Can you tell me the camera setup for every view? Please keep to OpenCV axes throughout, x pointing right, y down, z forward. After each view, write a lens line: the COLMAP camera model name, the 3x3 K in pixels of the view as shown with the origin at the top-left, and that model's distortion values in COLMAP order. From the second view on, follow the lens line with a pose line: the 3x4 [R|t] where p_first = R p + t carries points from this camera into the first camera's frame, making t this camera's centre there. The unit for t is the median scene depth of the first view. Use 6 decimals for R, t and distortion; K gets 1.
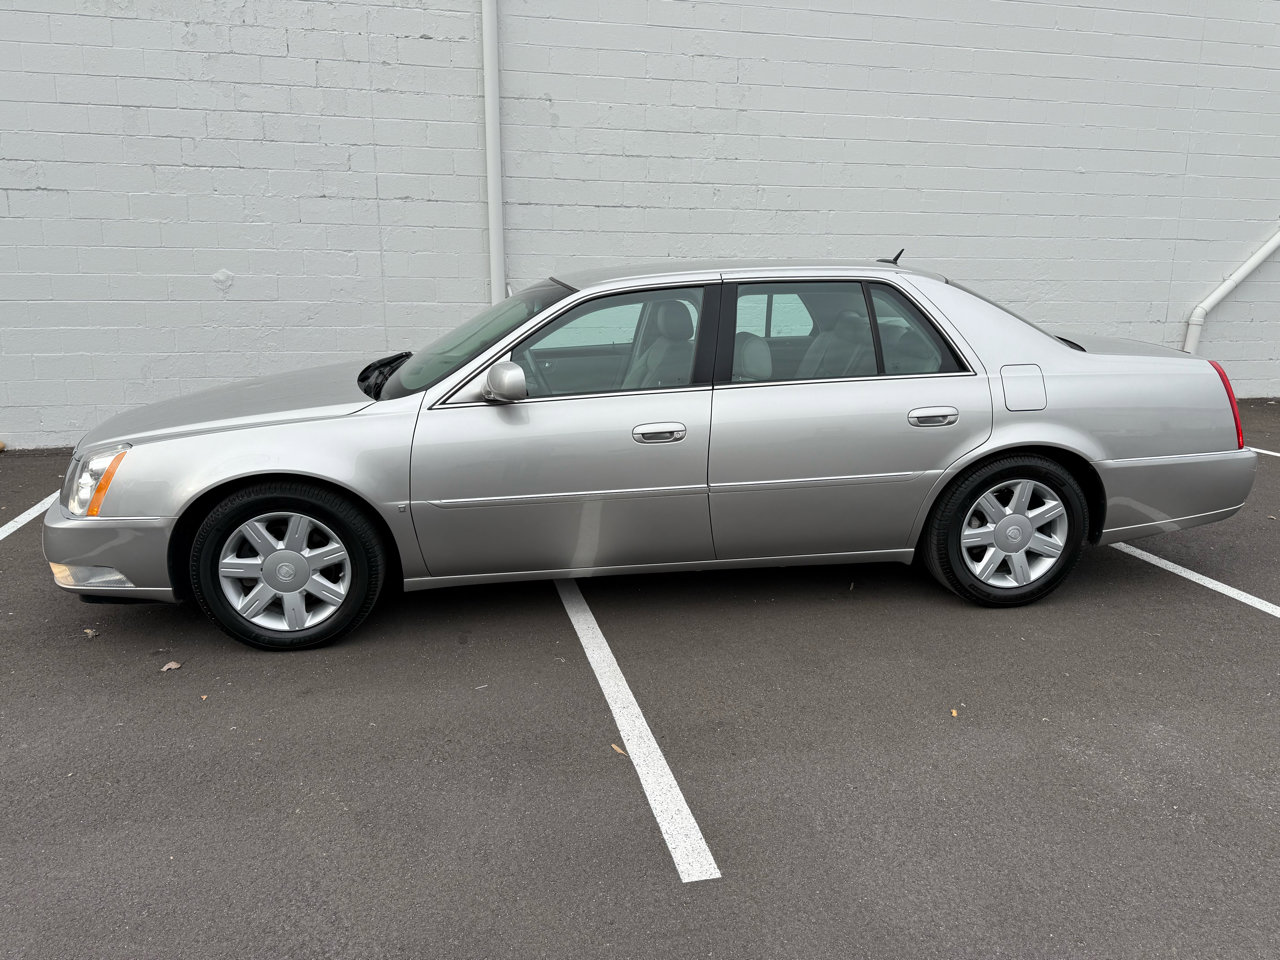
lens RADIAL K [[910.2, 0, 636.8], [0, 910.2, 484.7], [0, 0, 1]] dist [0.040273, -0.047351]
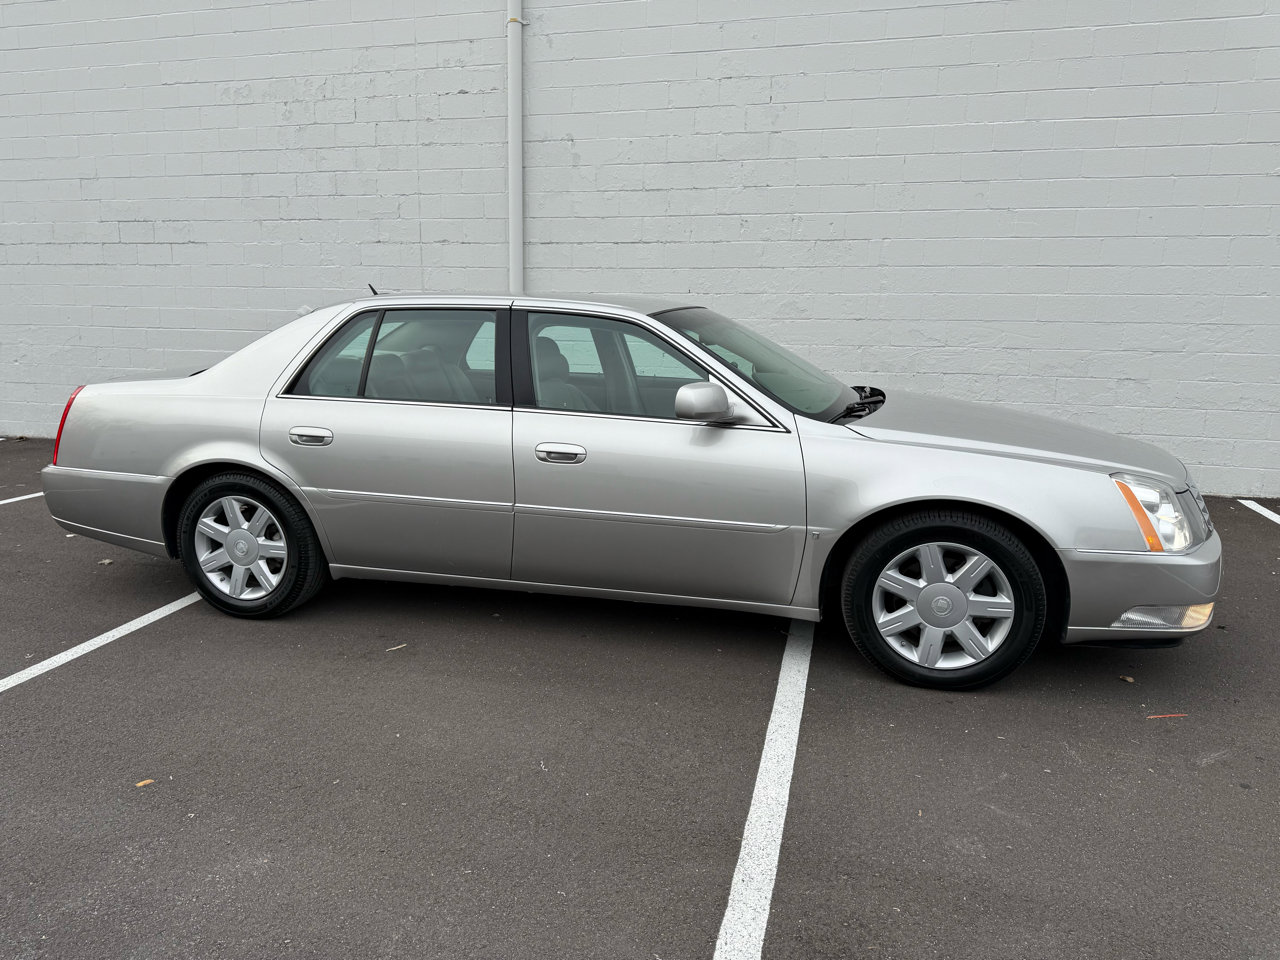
lens RADIAL K [[910.2, 0, 613.5], [0, 910.2, 486.9], [0, 0, 1]] dist [0.040273, -0.047351]
pose [[0.870544, 0.097446, -0.482345, 0.526616], [-0.118334, 0.992889, -0.012983, -0.037625], [0.477650, 0.068380, 0.875885, 0.187924]]
